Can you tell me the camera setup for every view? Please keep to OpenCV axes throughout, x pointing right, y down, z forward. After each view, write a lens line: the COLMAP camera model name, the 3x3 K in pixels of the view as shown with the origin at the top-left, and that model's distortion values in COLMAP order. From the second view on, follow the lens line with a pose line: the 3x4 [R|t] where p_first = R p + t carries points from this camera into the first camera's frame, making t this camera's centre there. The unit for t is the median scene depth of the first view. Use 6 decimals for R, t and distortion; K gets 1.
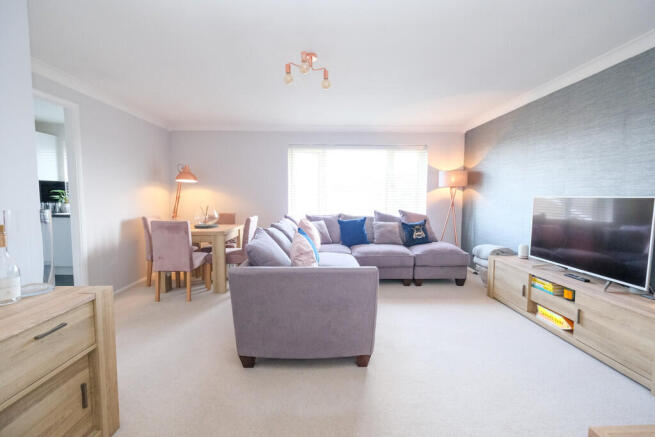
lens RADIAL K [[281.8, 0, 330.4], [0, 281.8, 215.4], [0, 0, 1]] dist [-0.002307, -0.000610]
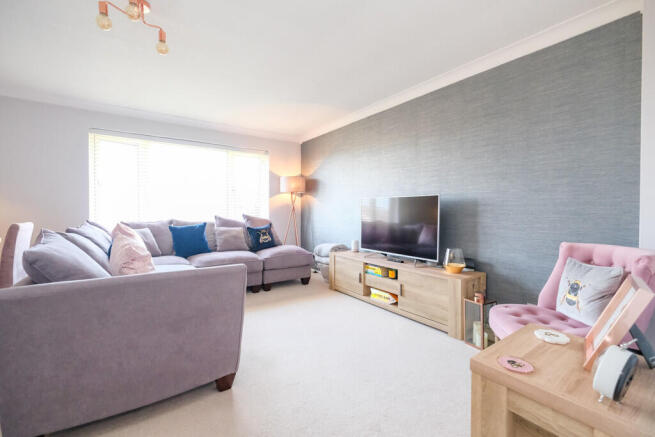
lens RADIAL K [[281.8, 0, 329.4], [0, 281.8, 215.6], [0, 0, 1]] dist [-0.002307, -0.000610]
pose [[0.832743, -0.008974, 0.553587, -0.052028], [0.036794, 0.998555, -0.039161, 0.045021], [-0.552436, 0.052979, 0.831870, 0.077354]]
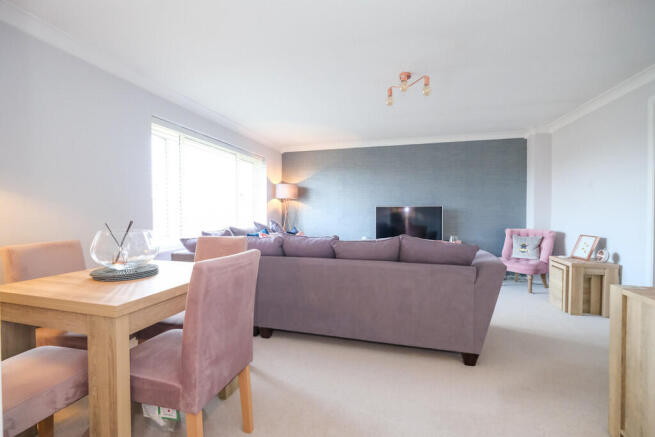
lens RADIAL K [[281.8, 0, 329.6], [0, 281.8, 216.0], [0, 0, 1]] dist [-0.002307, -0.000610]
pose [[0.282522, -0.017903, 0.959094, -0.897233], [0.067540, 0.997716, -0.001272, -0.024675], [-0.956880, 0.065136, 0.283086, 0.743335]]
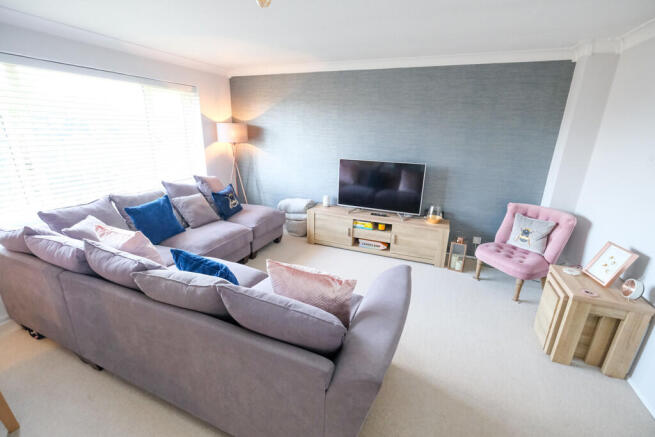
lens RADIAL K [[281.8, 0, 329.6], [0, 281.8, 215.5], [0, 0, 1]] dist [-0.002307, -0.000610]
pose [[0.393952, -0.263089, 0.880674, -0.445322], [0.039354, 0.962108, 0.269812, -0.152774], [-0.918288, -0.071635, 0.389378, 0.497391]]
